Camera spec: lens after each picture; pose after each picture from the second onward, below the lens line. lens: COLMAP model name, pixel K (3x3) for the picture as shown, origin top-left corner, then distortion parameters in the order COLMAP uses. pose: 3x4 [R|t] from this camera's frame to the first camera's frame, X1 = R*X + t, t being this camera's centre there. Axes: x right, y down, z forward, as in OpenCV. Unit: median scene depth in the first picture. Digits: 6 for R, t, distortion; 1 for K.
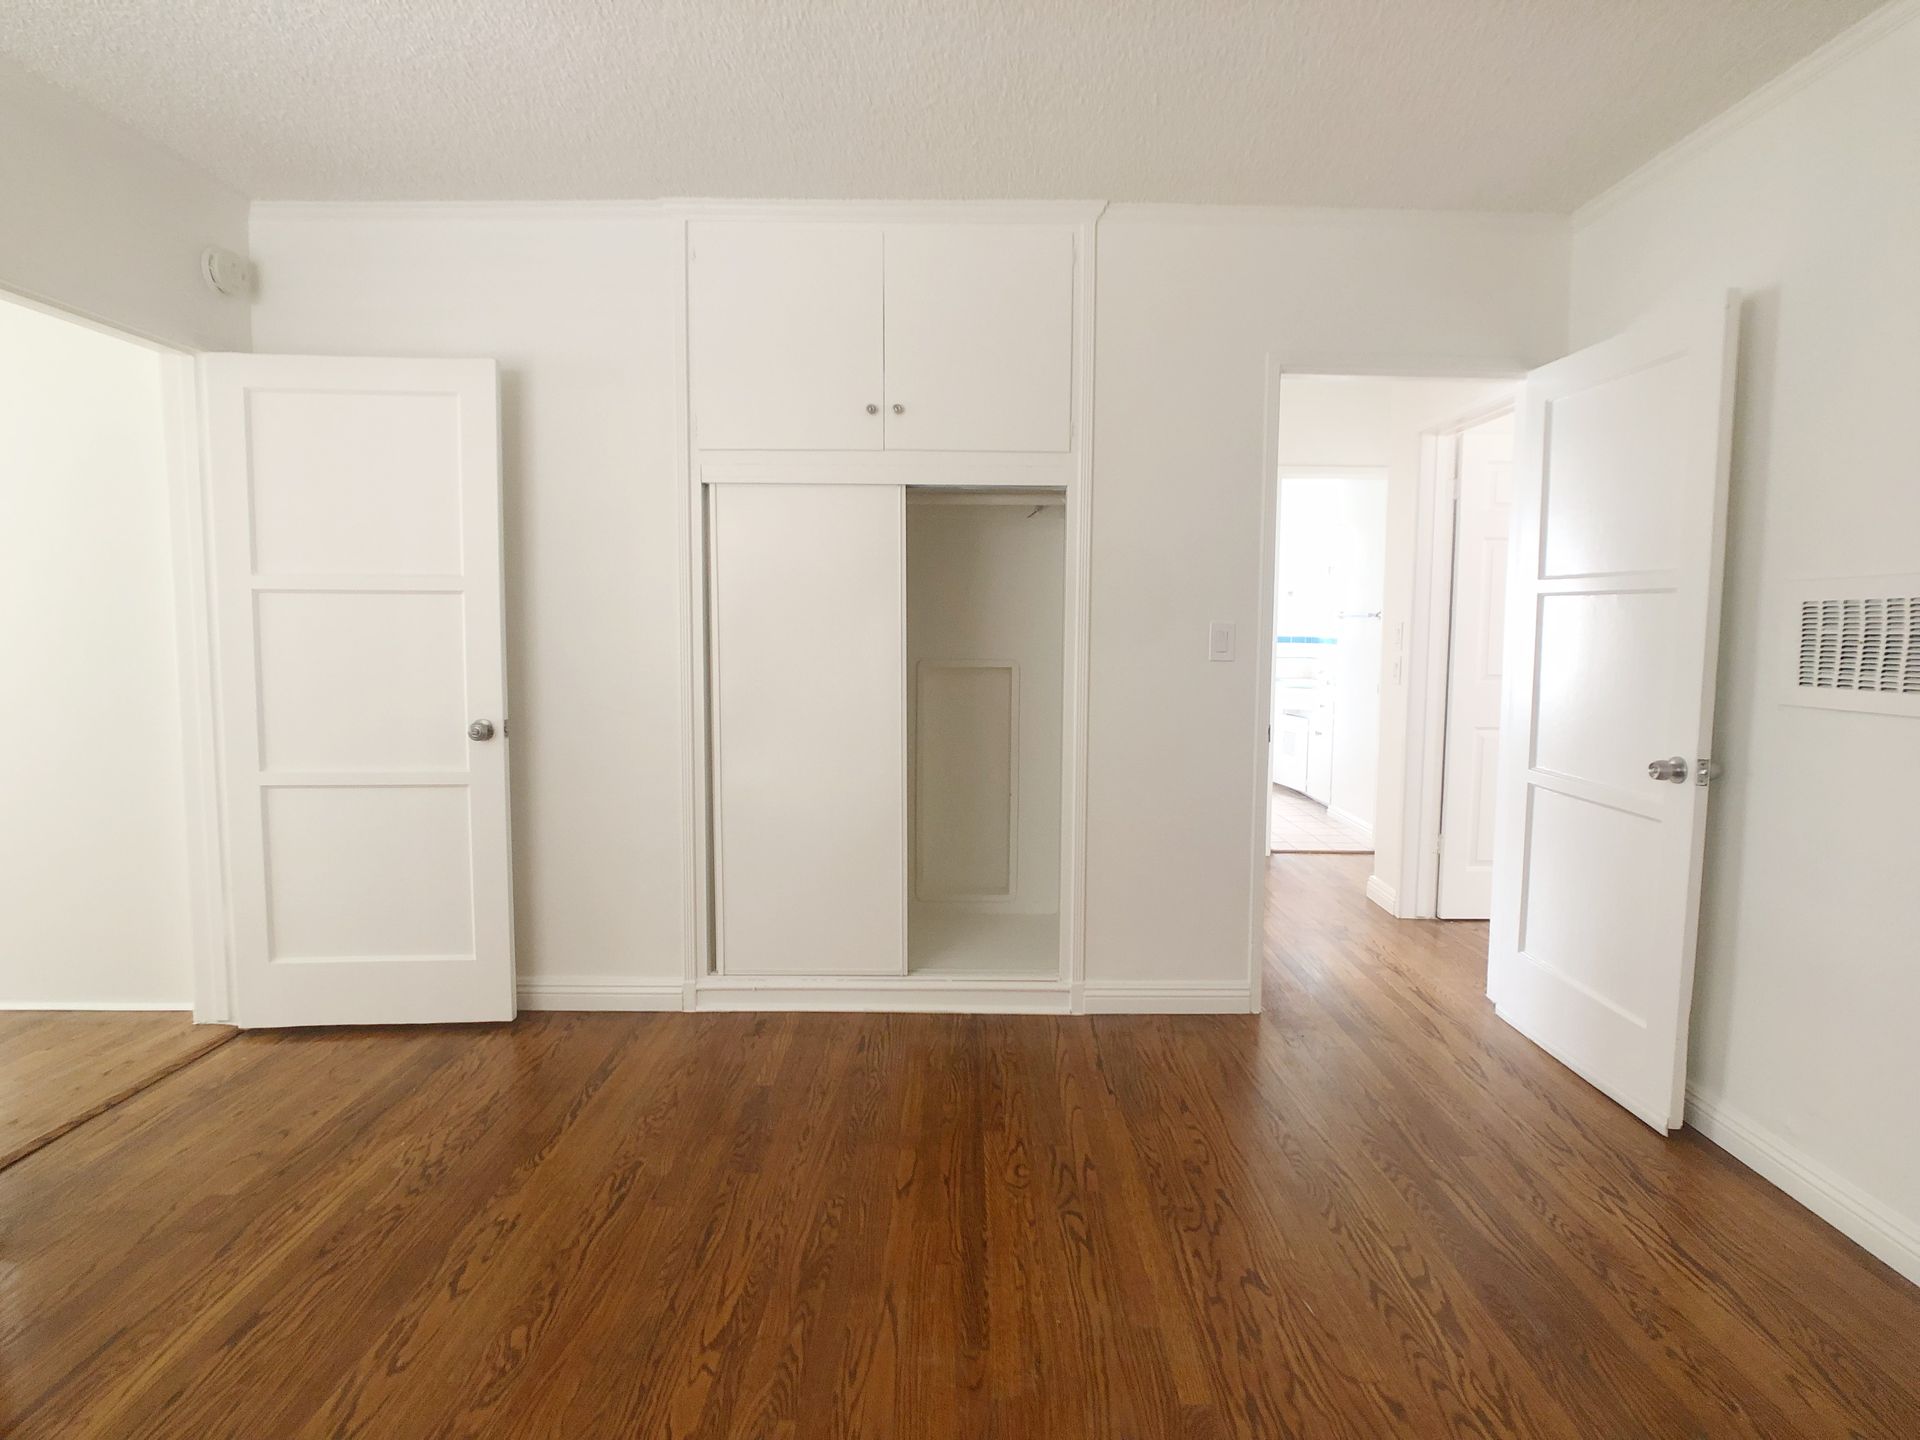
lens RADIAL K [[1032.7, 0, 970.7], [0, 1032.7, 715.6], [0, 0, 1]] dist [-0.009927, 0.005204]
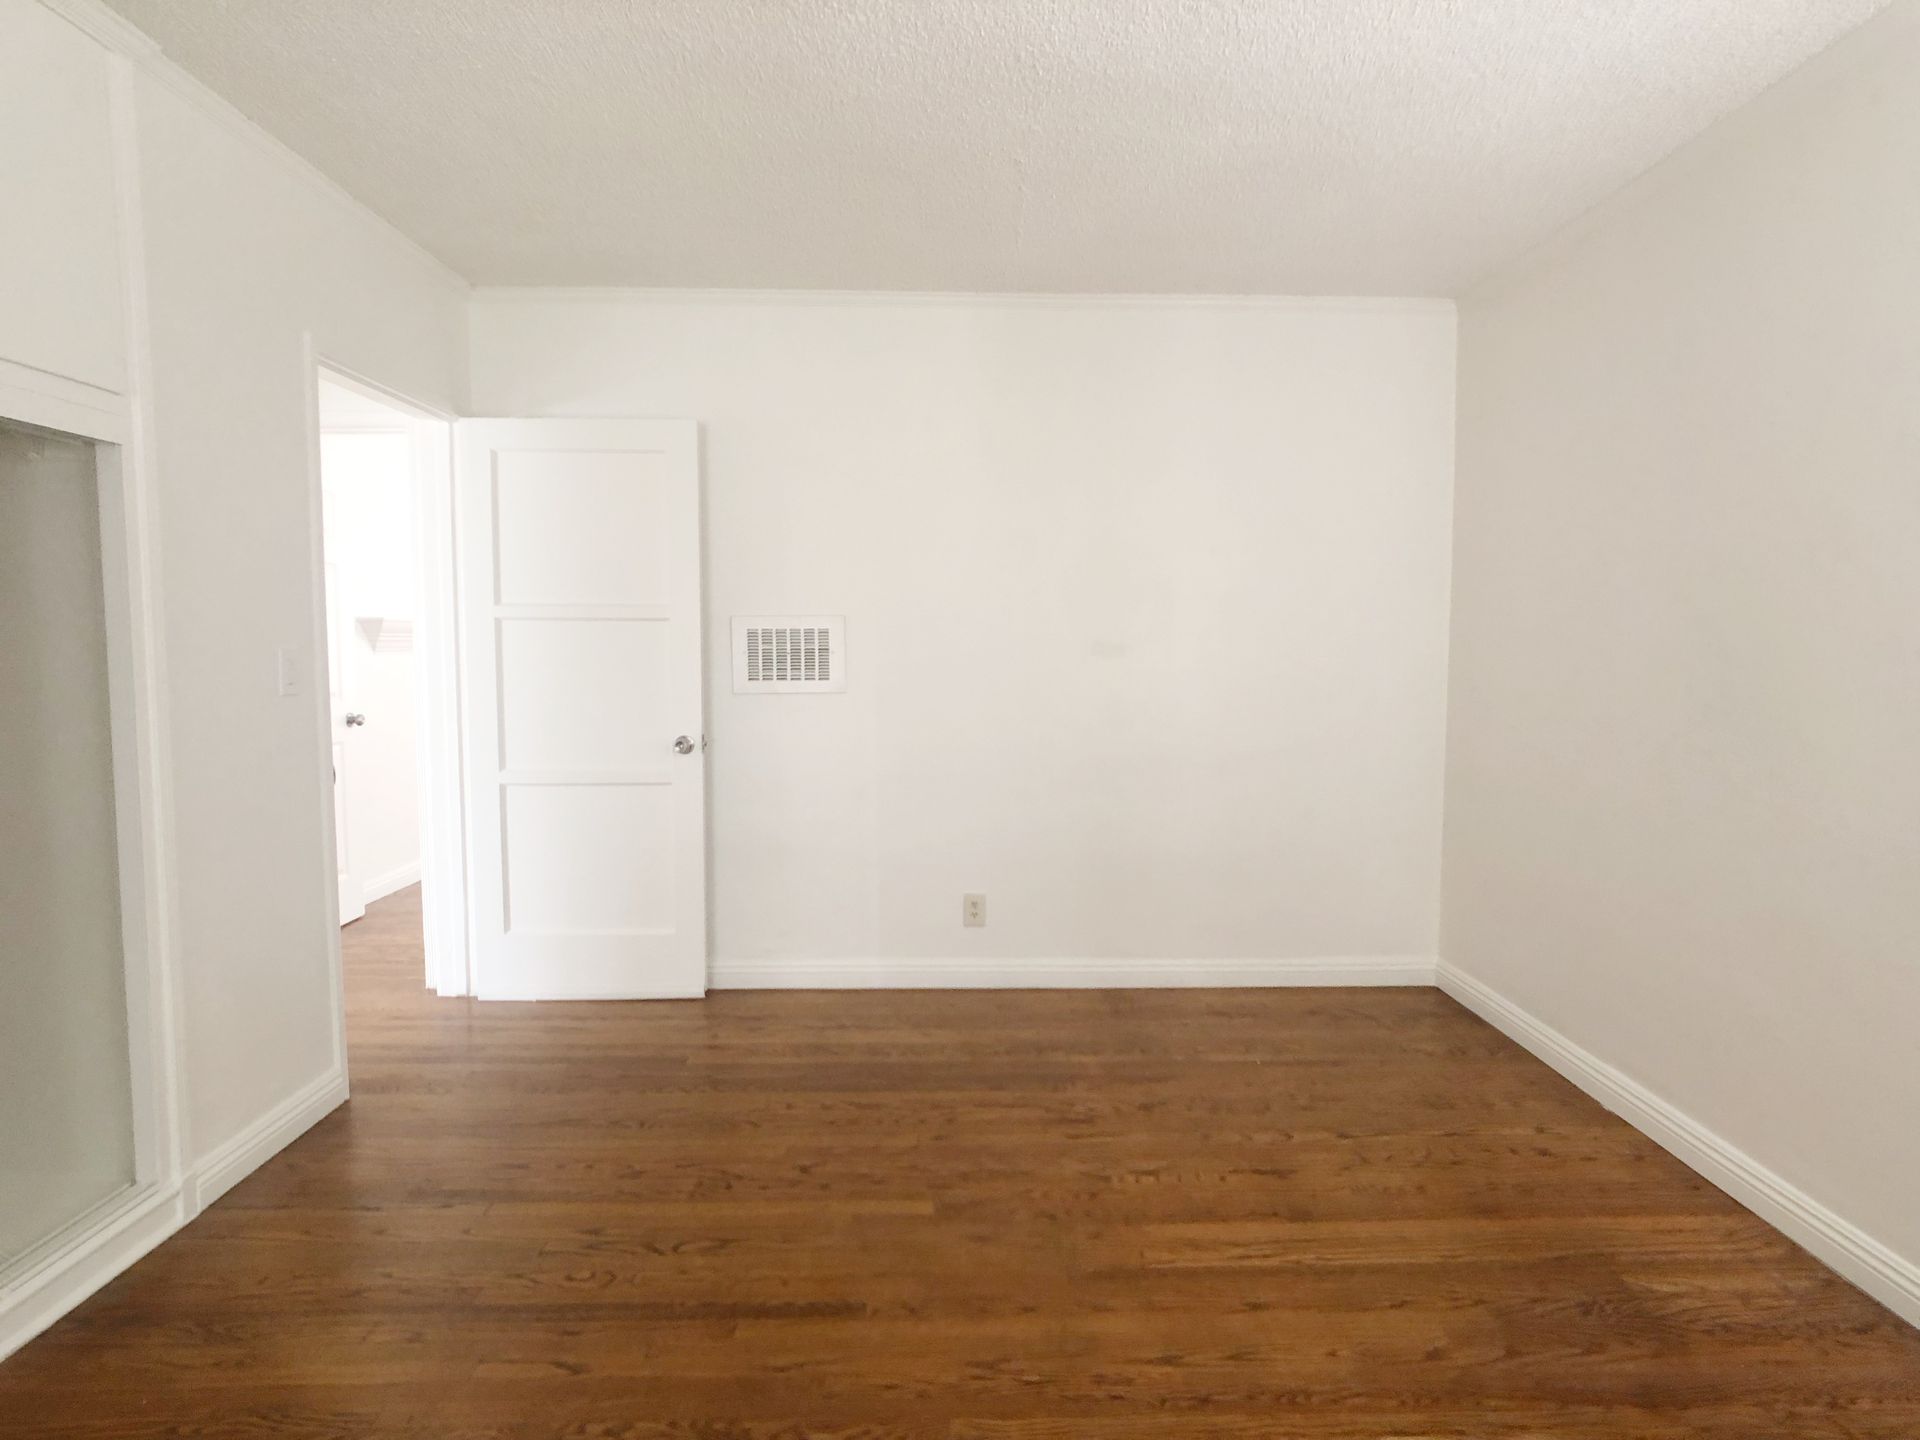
lens RADIAL K [[1032.7, 0, 973.9], [0, 1032.7, 720.3], [0, 0, 1]] dist [-0.009927, 0.005204]
pose [[-0.013975, -0.085482, 0.996242, -0.849518], [0.094117, 0.991803, 0.086422, -0.076780], [-0.995463, 0.094971, -0.005816, 0.679189]]
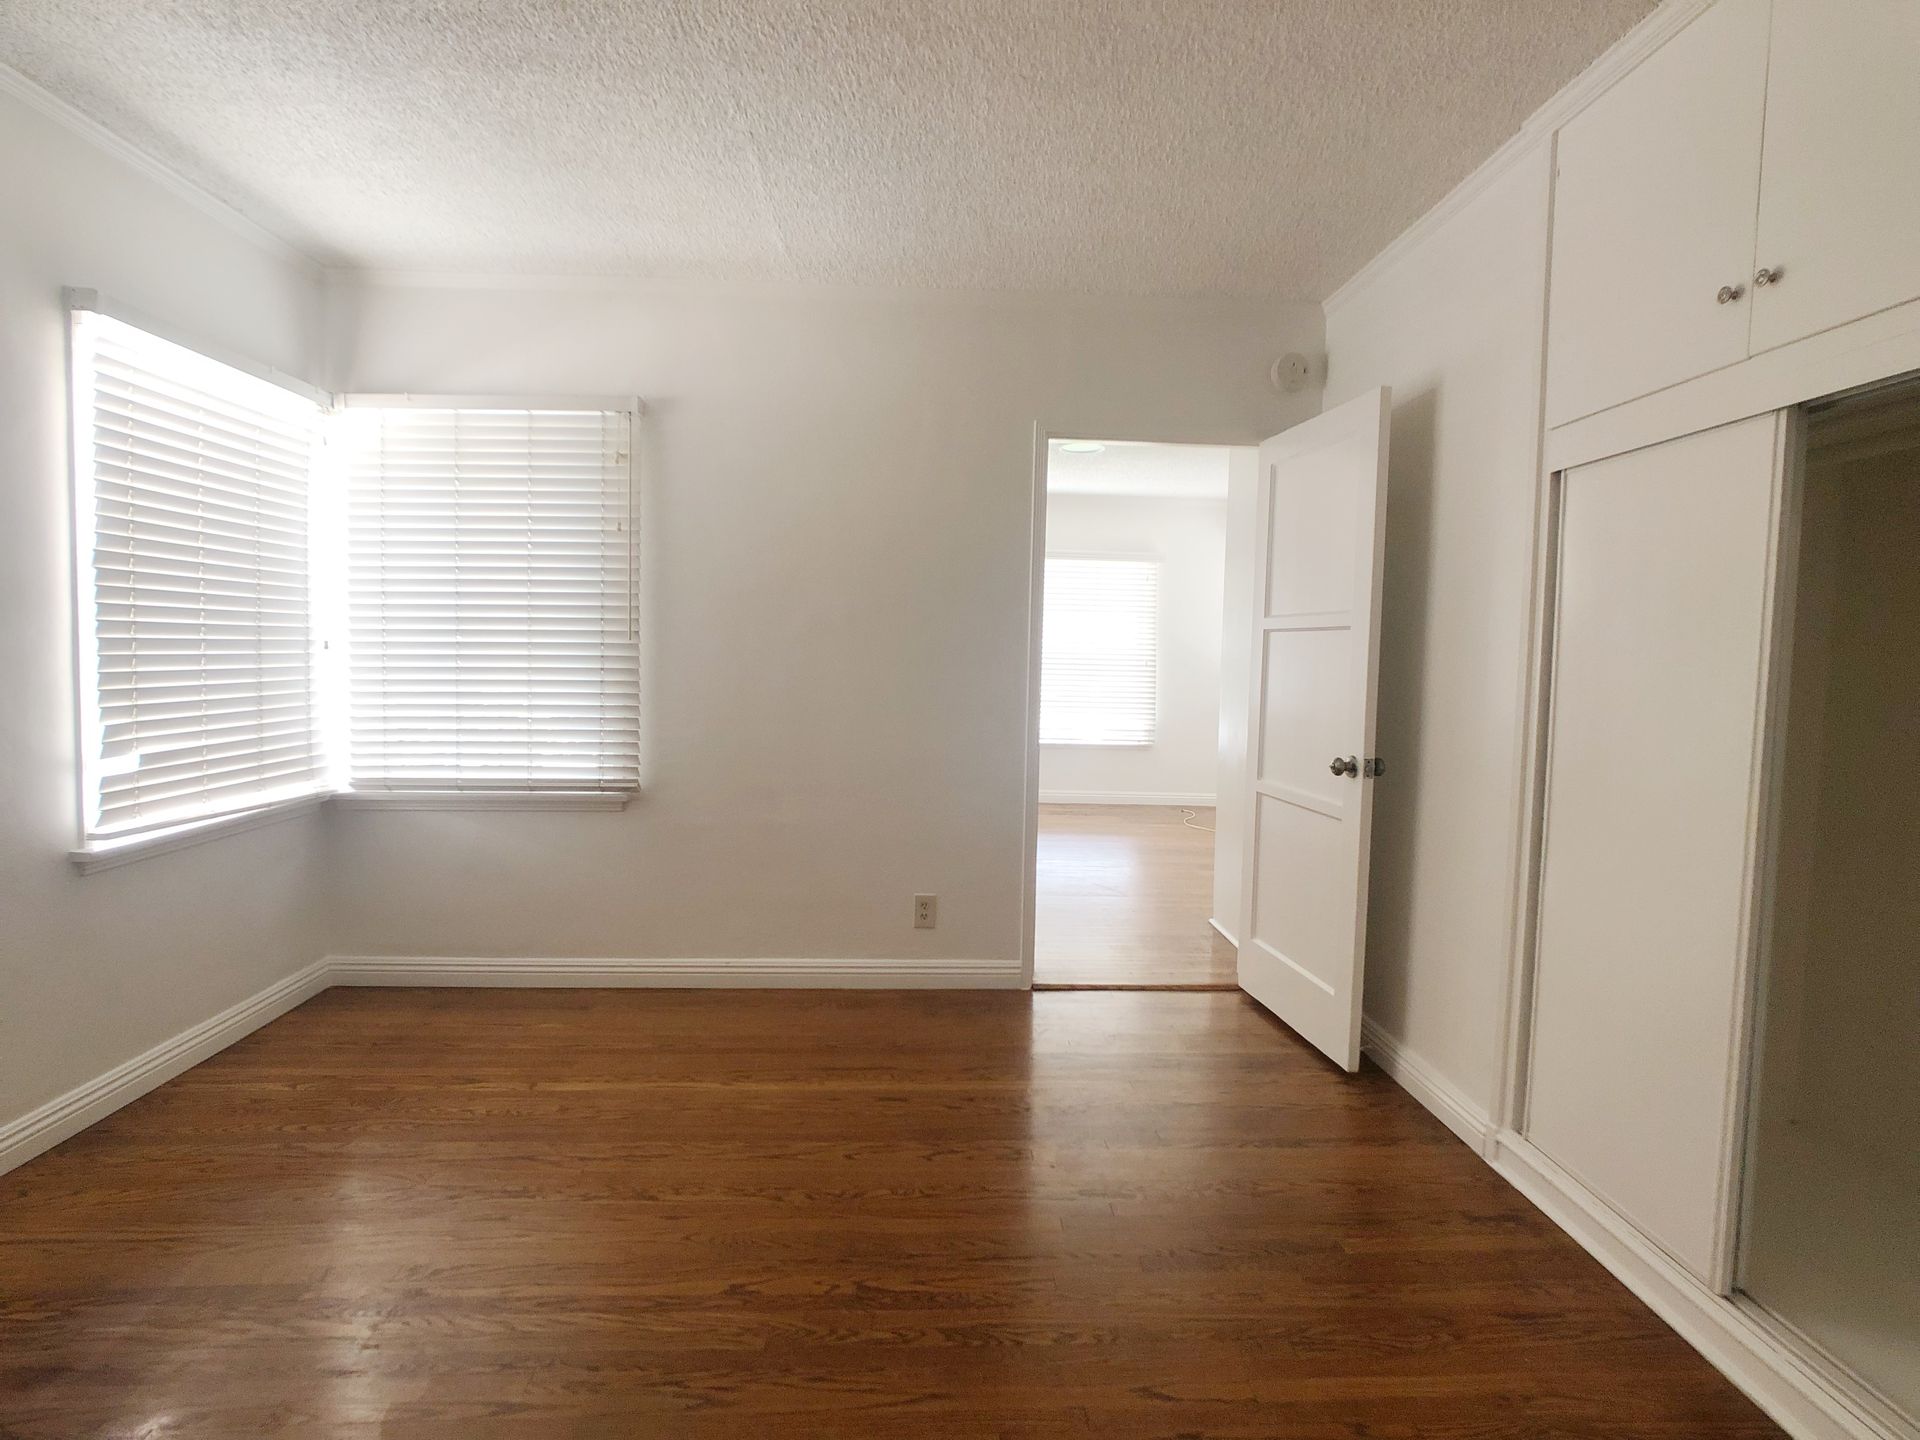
lens RADIAL K [[1032.7, 0, 969.3], [0, 1032.7, 717.5], [0, 0, 1]] dist [-0.009927, 0.005204]
pose [[0.043911, 0.055821, -0.997475, 0.681751], [-0.111628, 0.992460, 0.050627, -0.057325], [0.992779, 0.109123, 0.049812, 0.810323]]
